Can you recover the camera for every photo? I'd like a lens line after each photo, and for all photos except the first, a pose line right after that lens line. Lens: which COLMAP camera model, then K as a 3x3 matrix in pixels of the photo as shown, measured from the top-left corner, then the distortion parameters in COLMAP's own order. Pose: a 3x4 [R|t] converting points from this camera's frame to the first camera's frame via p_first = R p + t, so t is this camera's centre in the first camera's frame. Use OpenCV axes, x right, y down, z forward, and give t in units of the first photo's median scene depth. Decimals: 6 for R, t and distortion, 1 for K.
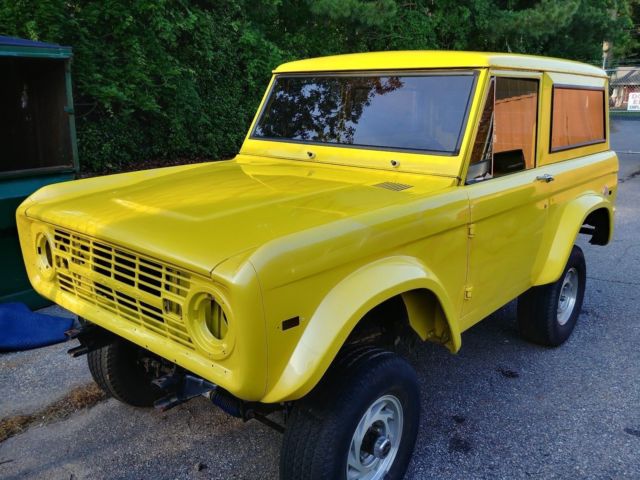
lens RADIAL K [[568.7, 0, 314.3], [0, 568.7, 242.0], [0, 0, 1]] dist [0.066342, 0.005383]
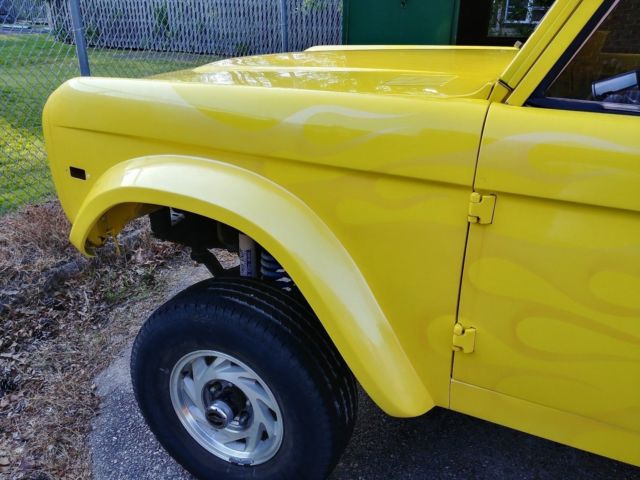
lens RADIAL K [[568.7, 0, 314.3], [0, 568.7, 242.0], [0, 0, 1]] dist [0.066342, 0.005383]
pose [[0.246437, 0.375692, -0.893378, 0.502043], [-0.253762, 0.914661, 0.314643, -0.080228], [0.935347, 0.149166, 0.320743, 0.573835]]
